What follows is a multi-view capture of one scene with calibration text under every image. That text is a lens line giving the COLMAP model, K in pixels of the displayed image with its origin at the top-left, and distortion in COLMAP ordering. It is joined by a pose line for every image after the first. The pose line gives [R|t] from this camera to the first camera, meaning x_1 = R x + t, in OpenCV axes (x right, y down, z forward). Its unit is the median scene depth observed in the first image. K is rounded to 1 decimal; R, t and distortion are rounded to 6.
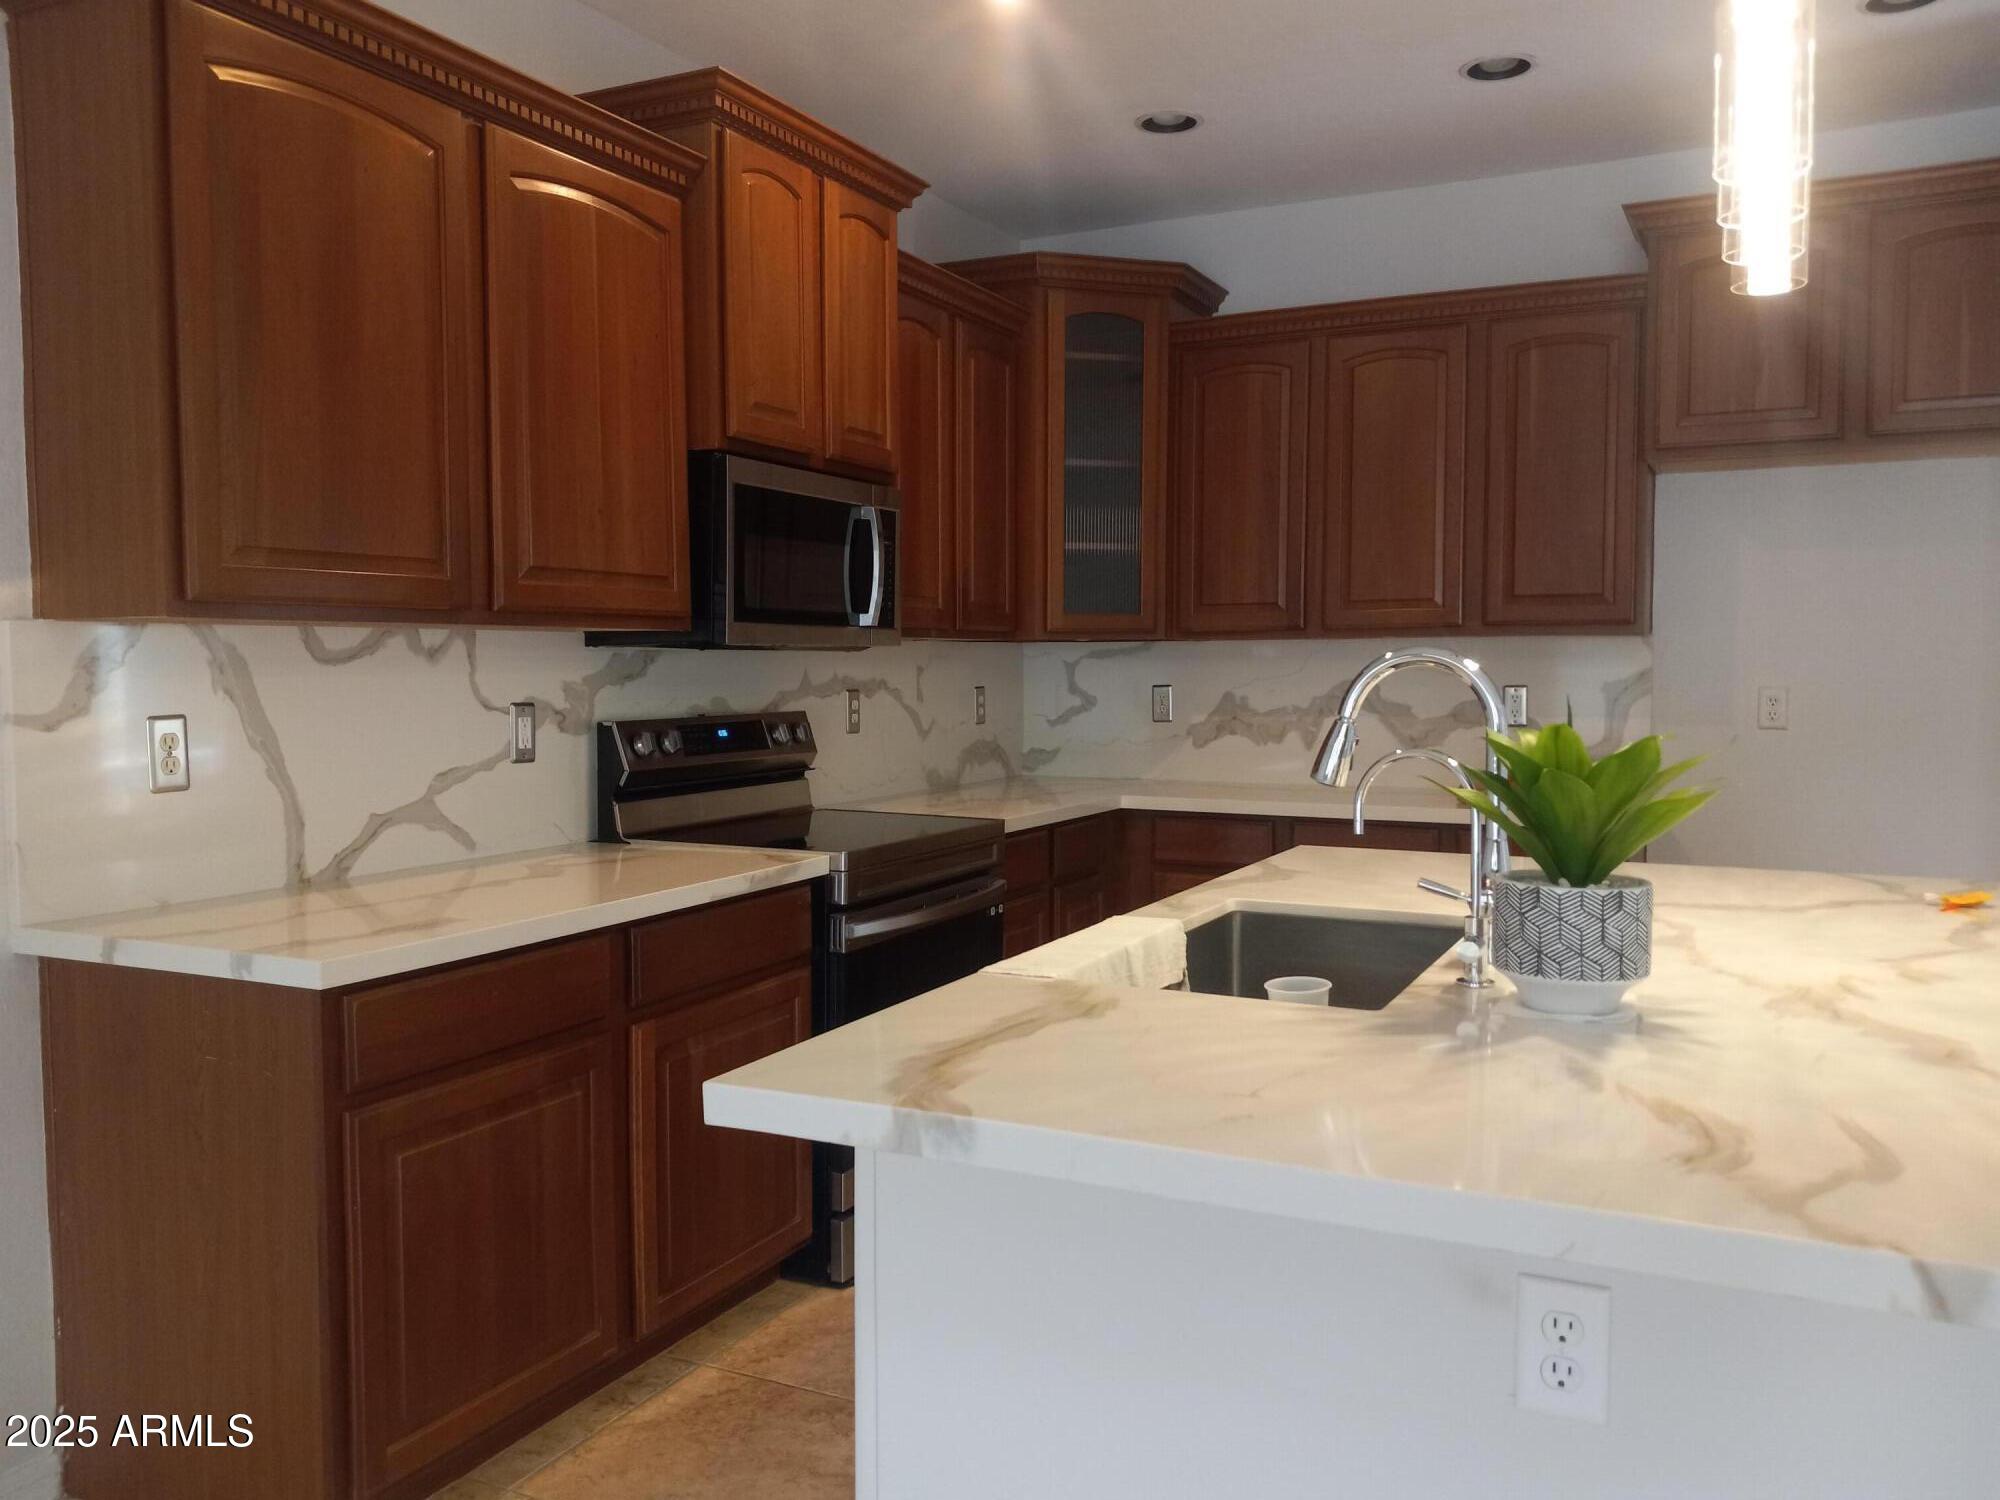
lens RADIAL K [[1540.2, 0, 1000.0], [0, 1540.2, 750.0], [0, 0, 1]] dist [0.145068, -0.277480]
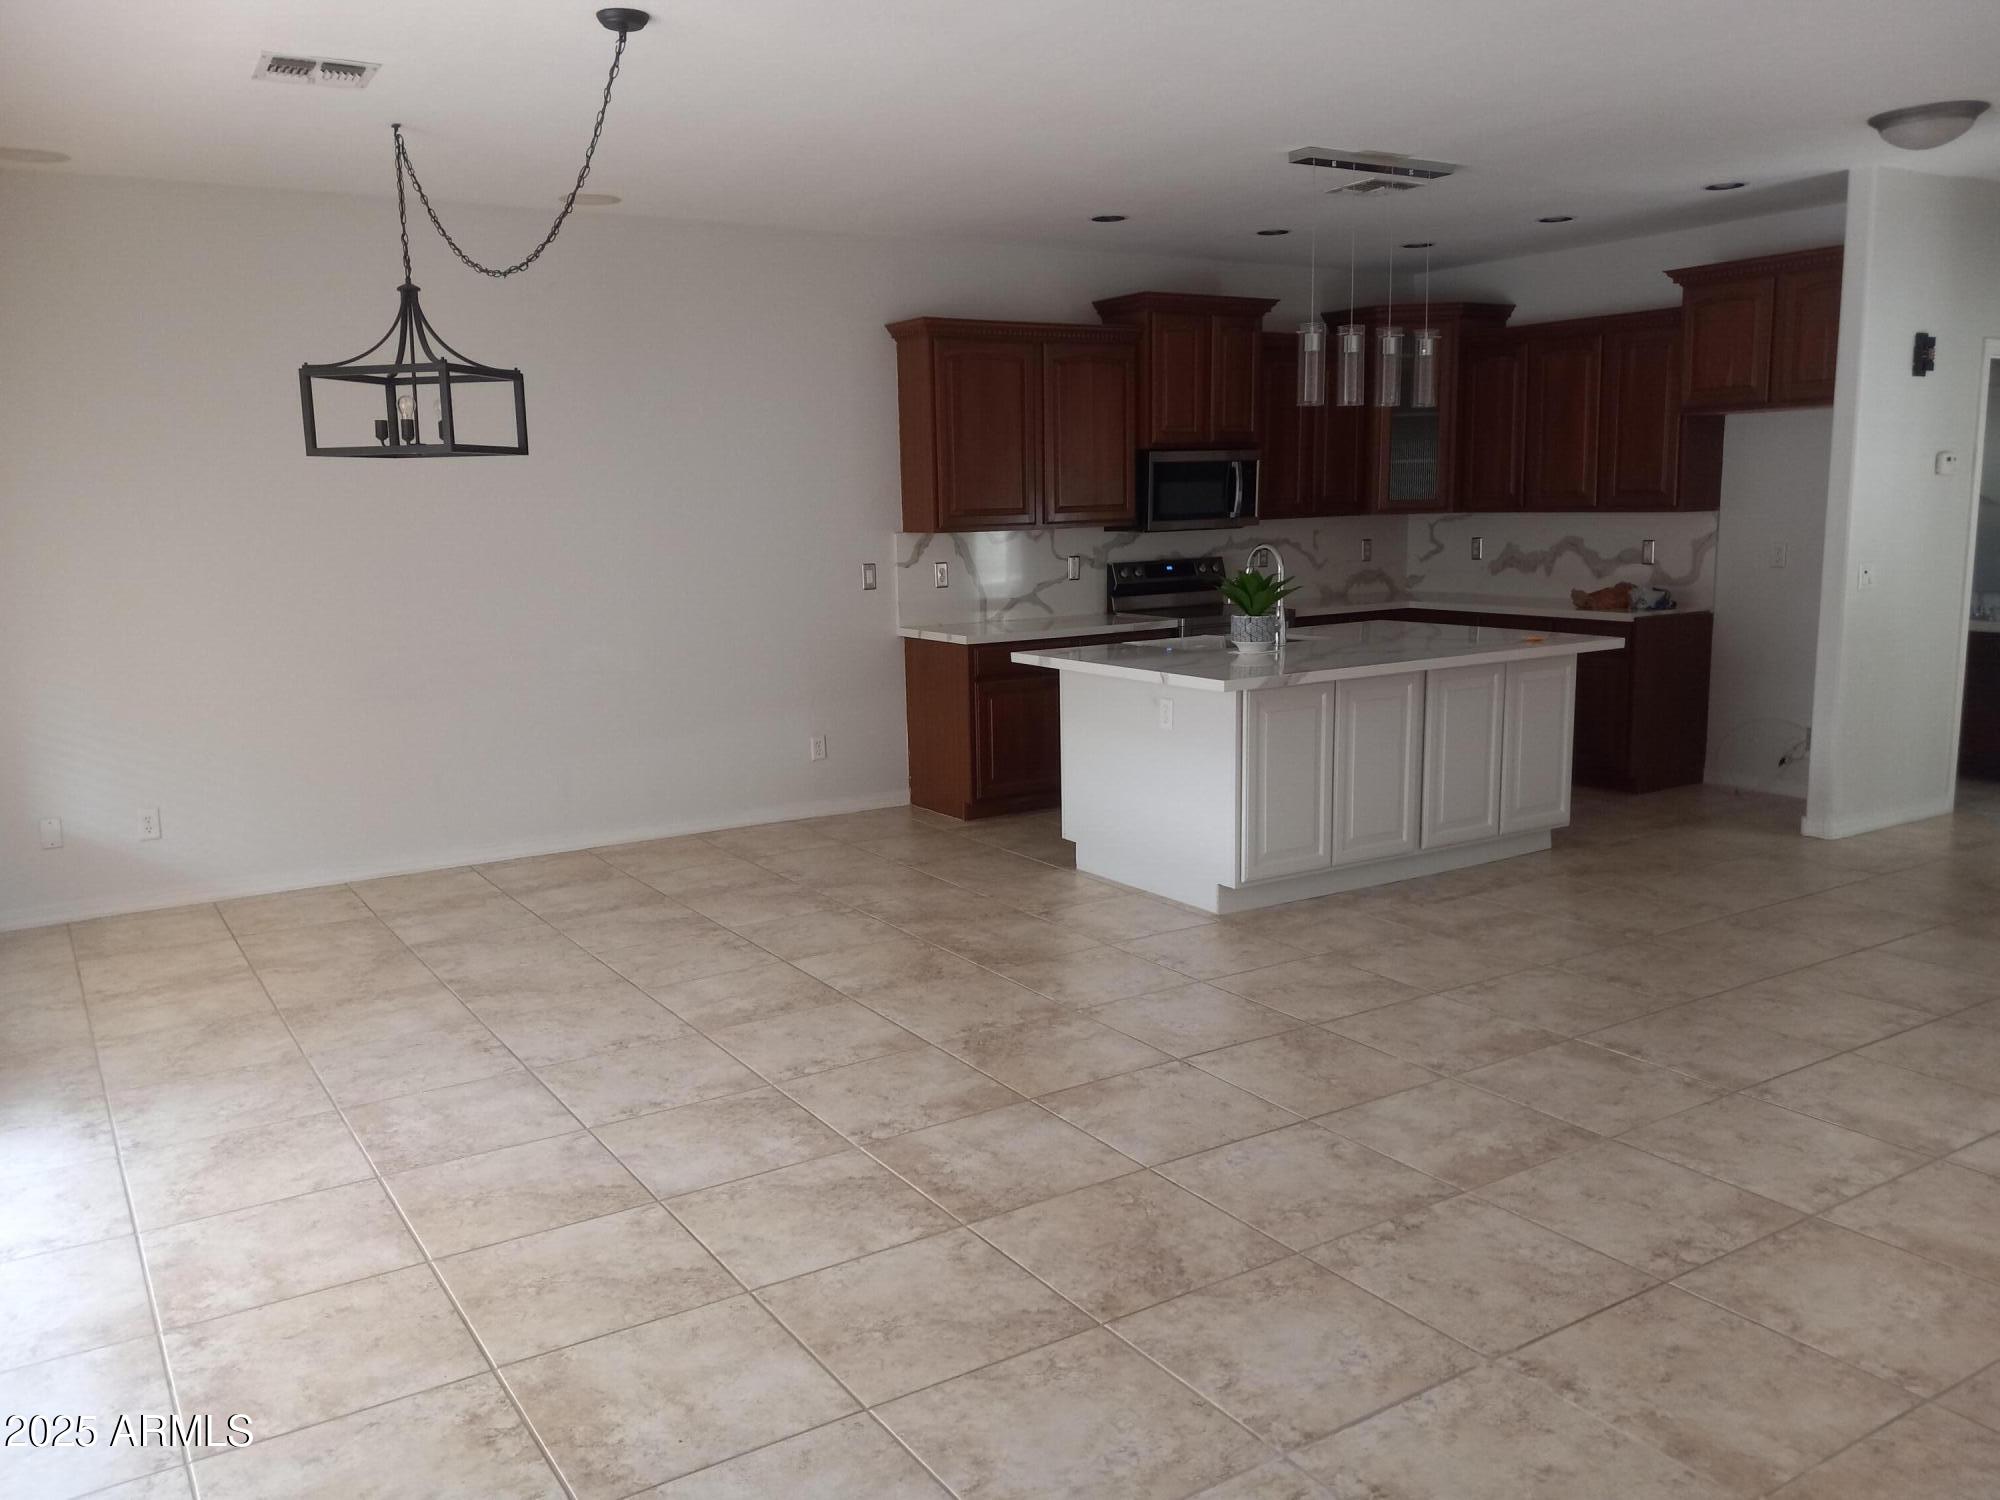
lens RADIAL K [[1584.4, 0, 1000.0], [0, 1584.4, 750.0], [0, 0, 1]] dist [0.044714, 0.003740]
pose [[0.852839, 0.066161, -0.517965, 0.856665], [-0.007552, 0.993400, 0.114453, -0.010341], [0.522119, -0.093698, 0.847710, -1.143653]]
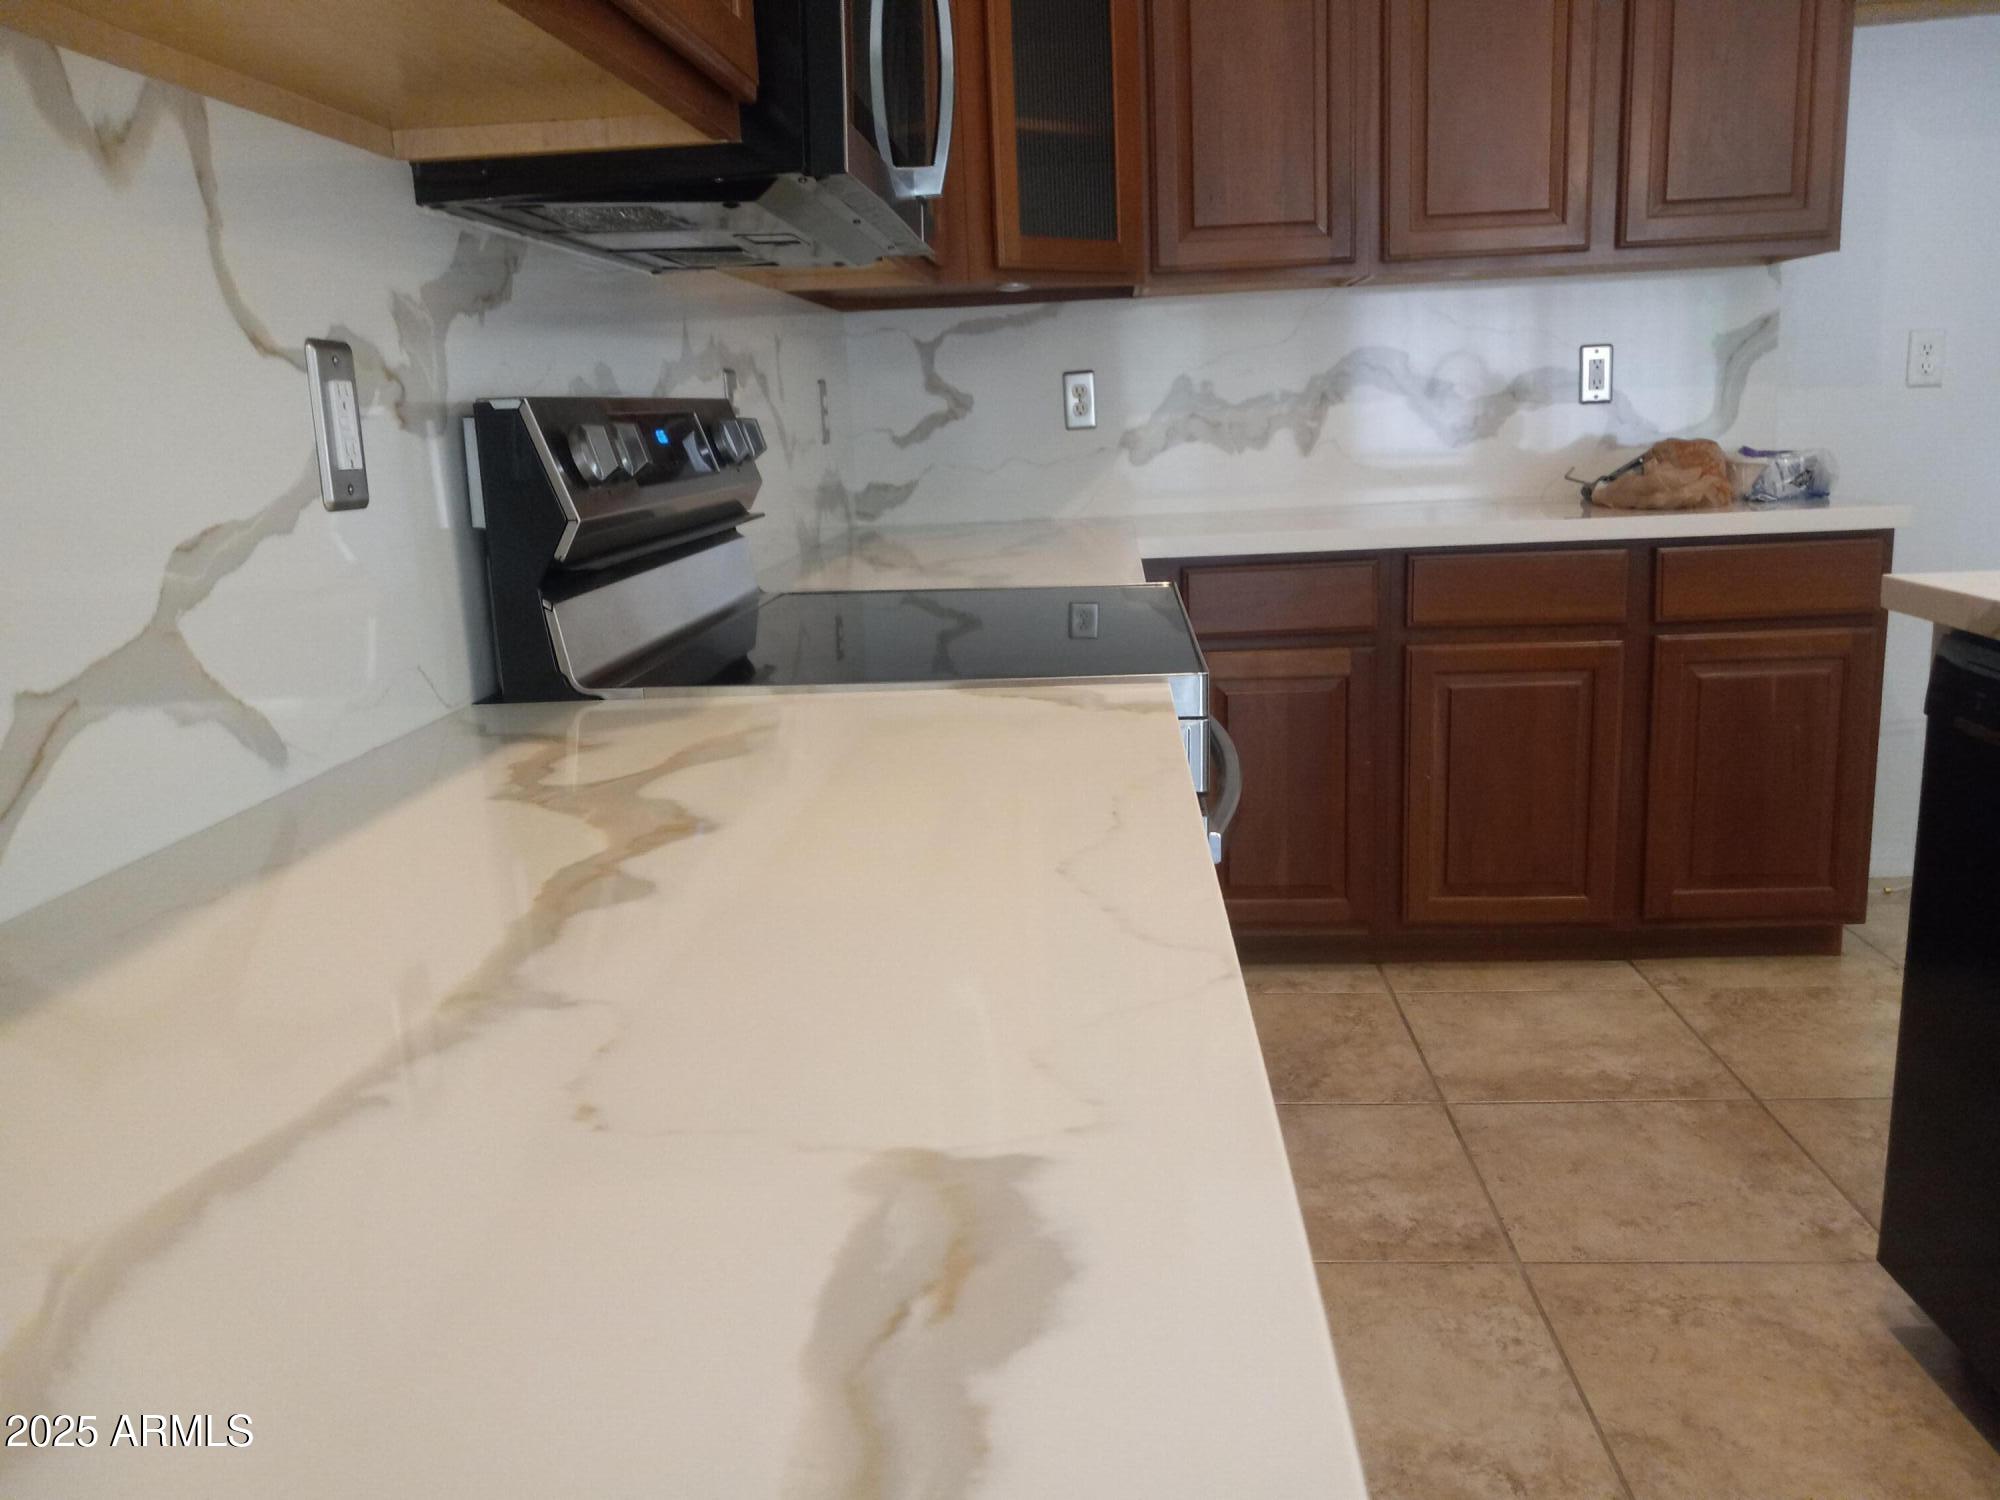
lens RADIAL K [[1570.8, 0, 976.2], [0, 1570.8, 810.7], [0, 0, 1]] dist [-0.006479, -0.007760]
pose [[0.926932, -0.132077, 0.351215, -0.287911], [0.067190, 0.979299, 0.190943, 0.015795], [-0.369163, -0.153393, 0.916618, 0.557006]]
